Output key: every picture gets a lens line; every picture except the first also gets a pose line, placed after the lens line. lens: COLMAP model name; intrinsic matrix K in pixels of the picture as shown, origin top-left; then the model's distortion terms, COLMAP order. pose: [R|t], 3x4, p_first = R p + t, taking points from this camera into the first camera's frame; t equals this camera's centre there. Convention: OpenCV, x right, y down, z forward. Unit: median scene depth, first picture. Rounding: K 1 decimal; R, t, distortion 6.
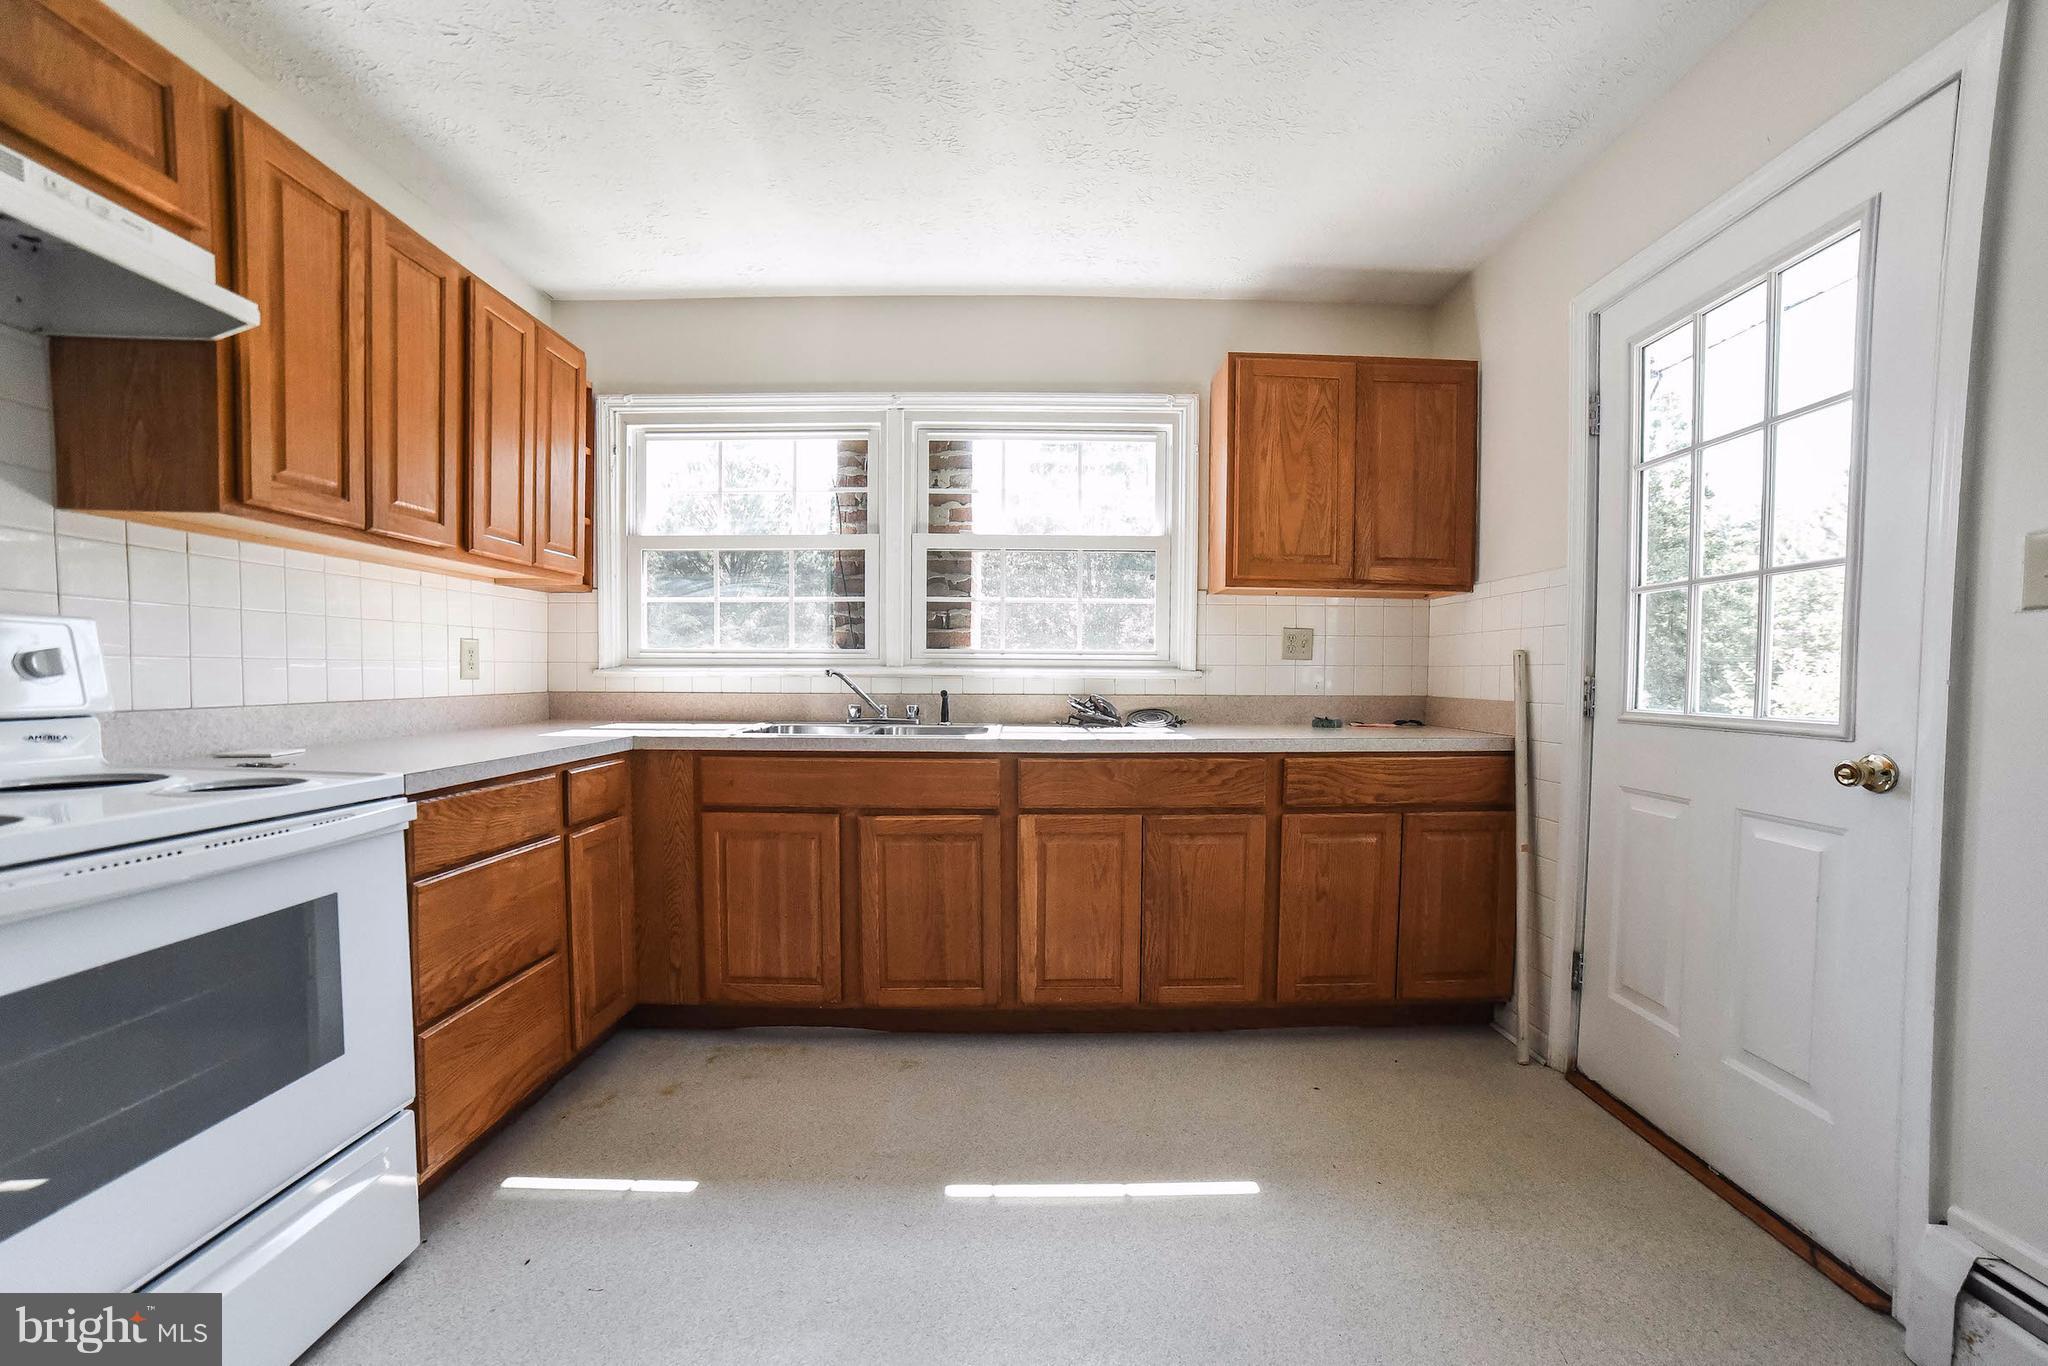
lens RADIAL K [[818.6, 0, 1030.3], [0, 818.6, 705.6], [0, 0, 1]] dist [-0.090780, 0.036064]
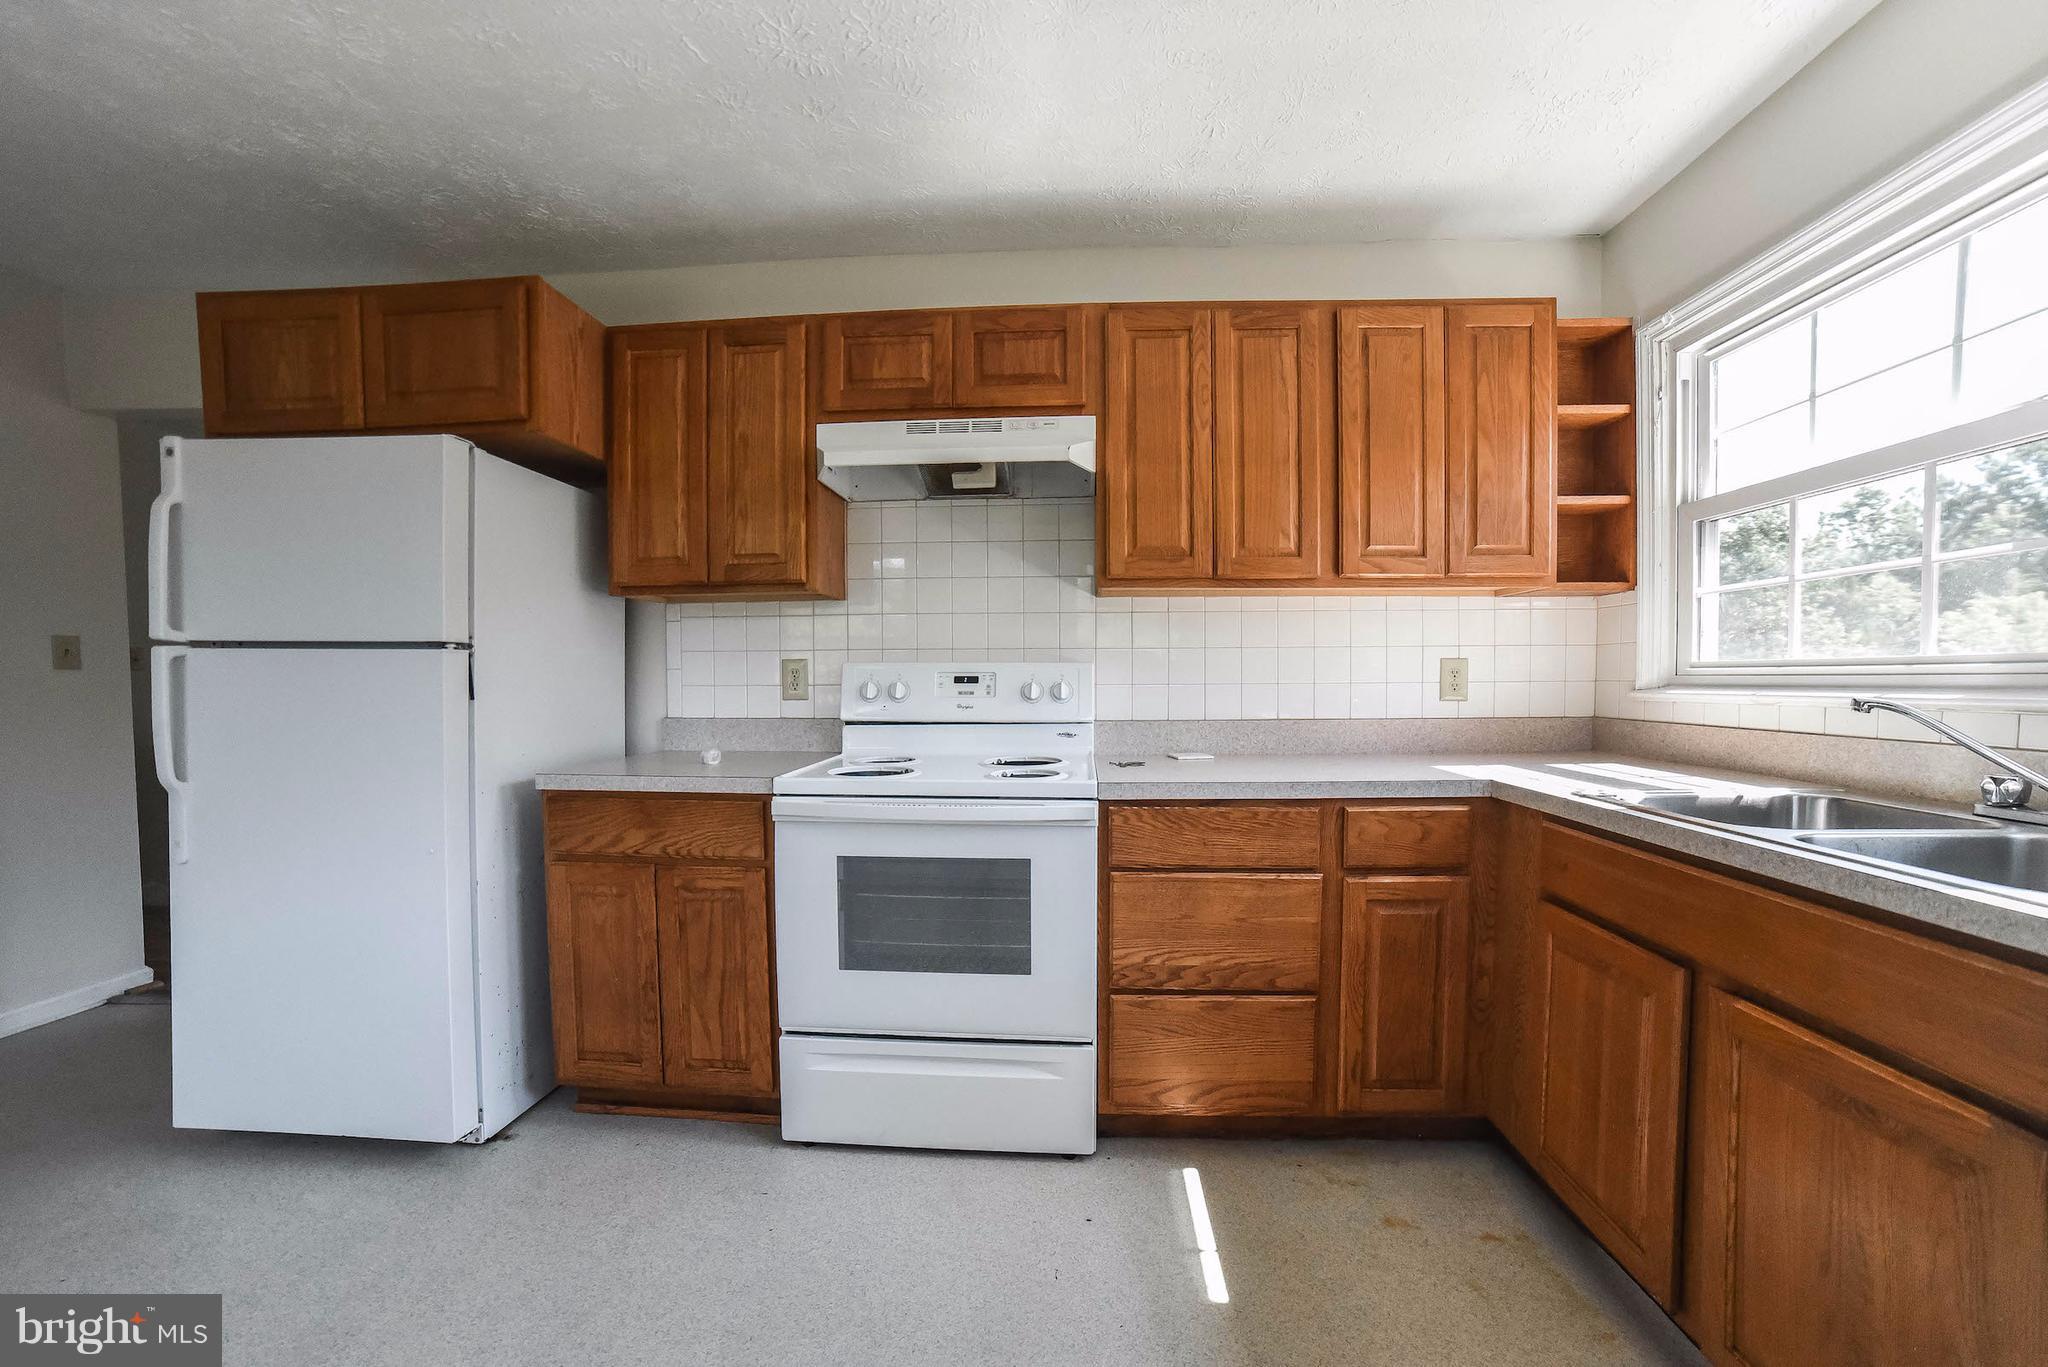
lens RADIAL K [[818.6, 0, 1030.3], [0, 818.6, 706.1], [0, 0, 1]] dist [-0.090780, 0.036064]
pose [[-0.067856, 0.027641, -0.997312, 0.306668], [-0.034465, 0.998955, 0.030031, -0.041674], [0.997100, 0.036410, -0.066833, 0.597325]]
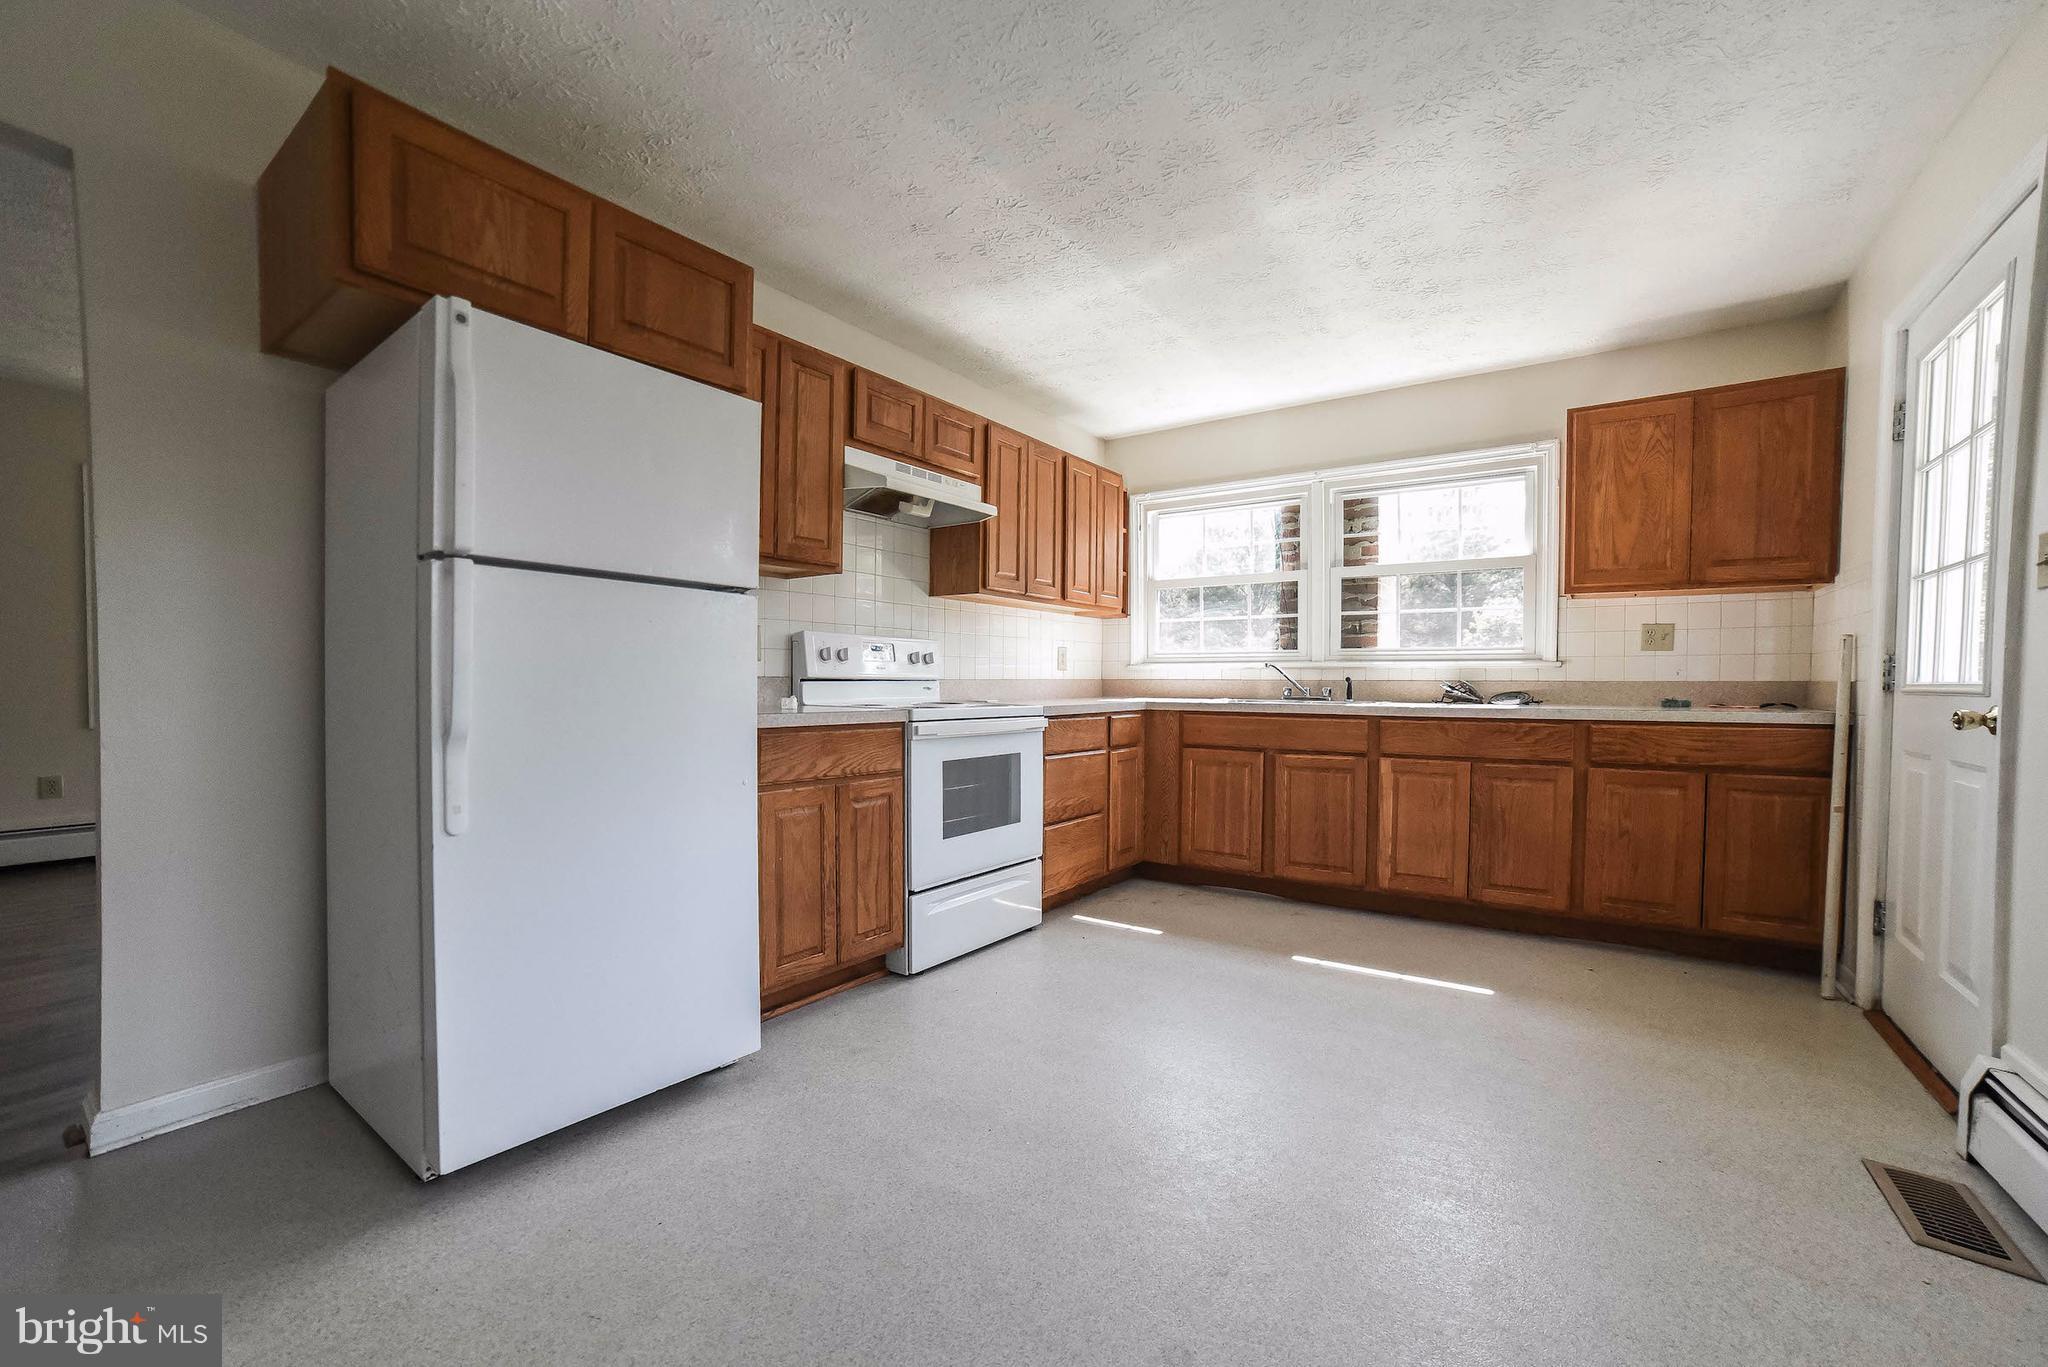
lens RADIAL K [[818.6, 0, 1030.3], [0, 818.6, 706.1], [0, 0, 1]] dist [-0.090780, 0.036064]
pose [[0.808683, 0.014792, -0.588058, 0.328904], [-0.022102, 0.999742, -0.005246, 0.061440], [0.587829, 0.017240, 0.808802, -0.553647]]
